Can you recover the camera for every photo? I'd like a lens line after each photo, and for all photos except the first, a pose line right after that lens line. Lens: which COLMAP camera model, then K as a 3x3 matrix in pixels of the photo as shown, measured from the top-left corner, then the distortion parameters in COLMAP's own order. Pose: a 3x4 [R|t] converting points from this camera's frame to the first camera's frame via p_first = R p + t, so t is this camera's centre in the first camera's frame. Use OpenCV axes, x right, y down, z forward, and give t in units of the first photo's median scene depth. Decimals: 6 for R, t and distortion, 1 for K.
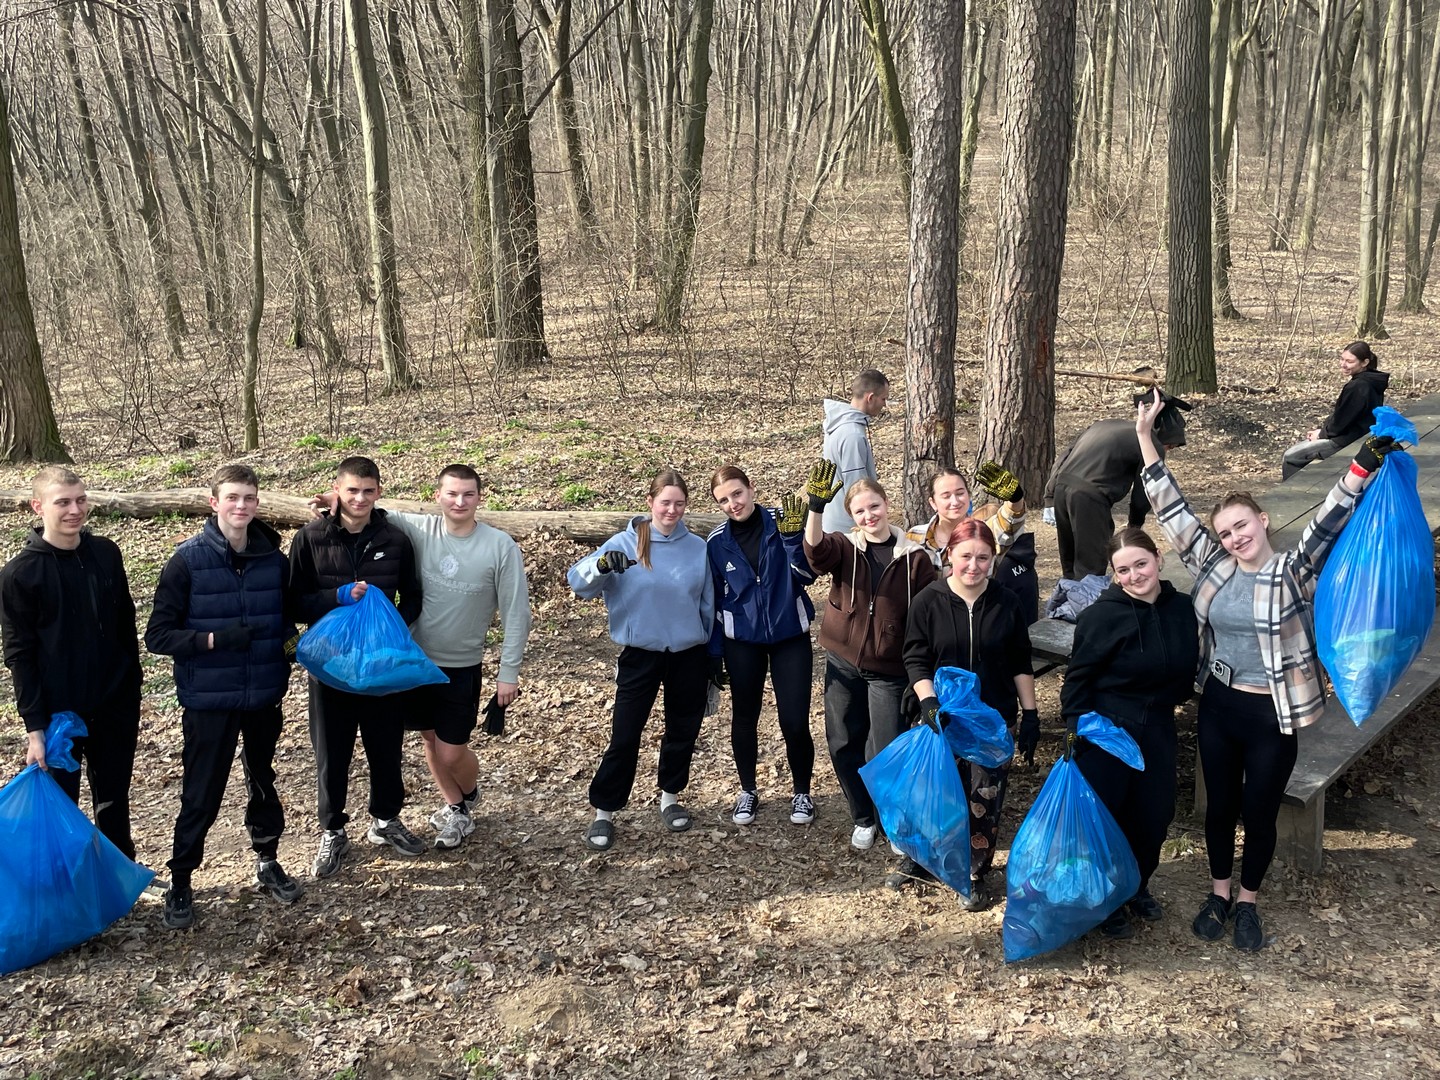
lens RADIAL K [[1455.1, 0, 720.0], [0, 1455.1, 540.0], [0, 0, 1]] dist [0.116118, -0.145821]
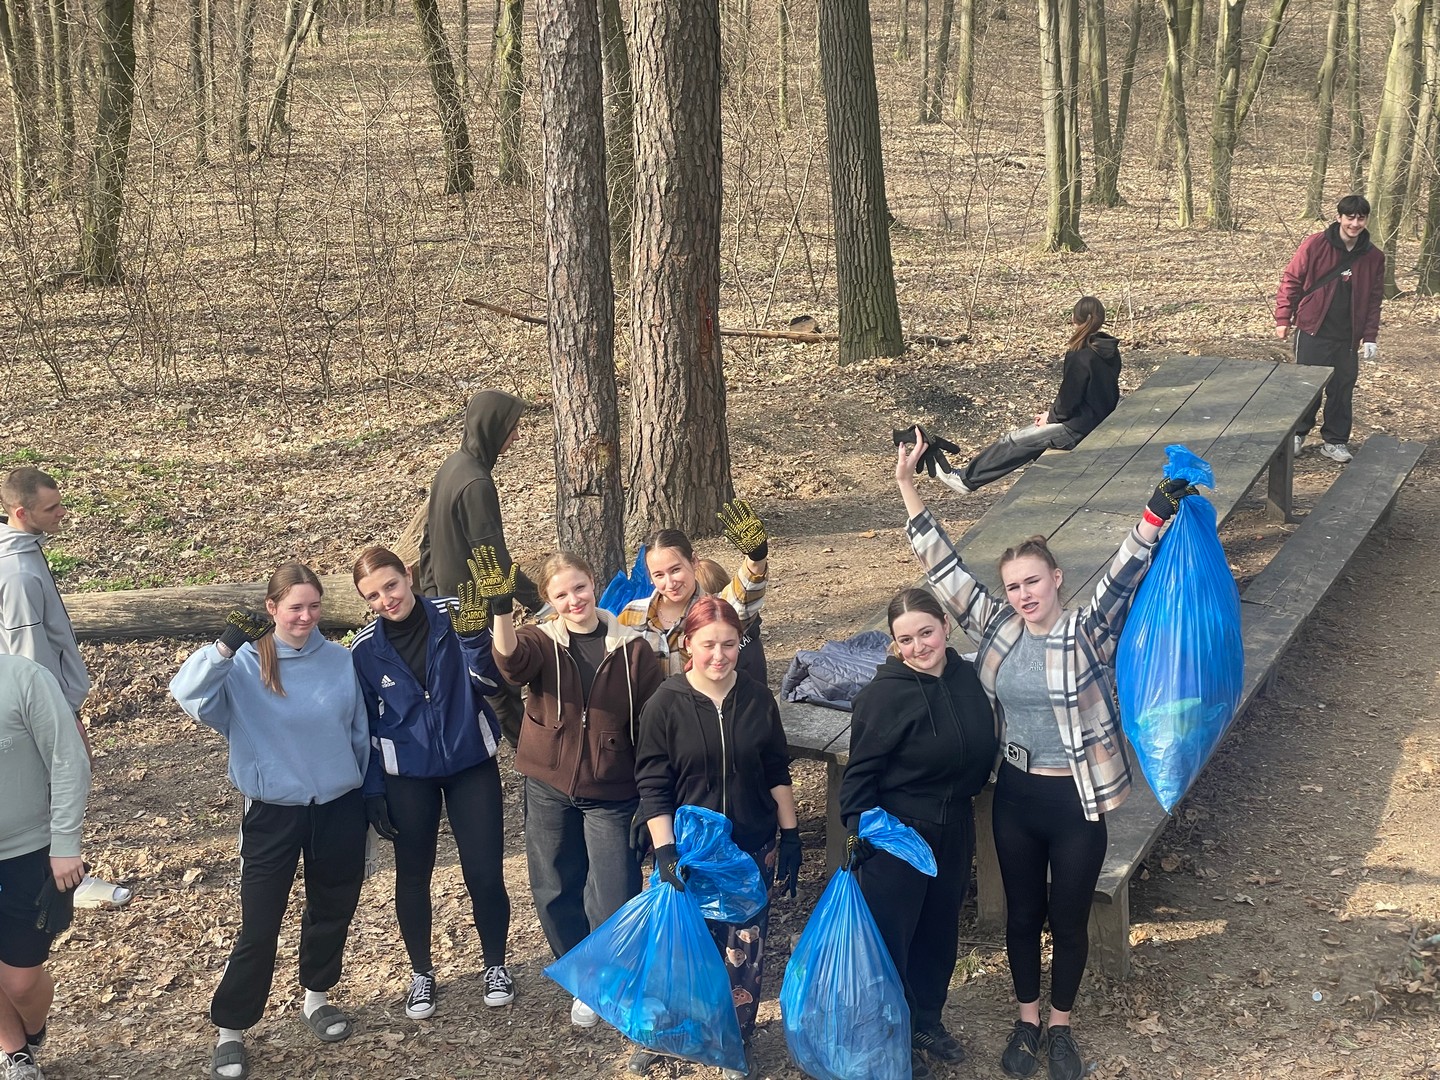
lens RADIAL K [[2171.0, 0, 720.0], [0, 2171.0, 540.0], [0, 0, 1]] dist [0.302396, -0.961671]
pose [[0.962612, -0.084292, 0.257435, -0.106118], [0.084110, 0.996387, 0.011740, -0.049429], [-0.257495, 0.010352, 0.966224, -0.131660]]
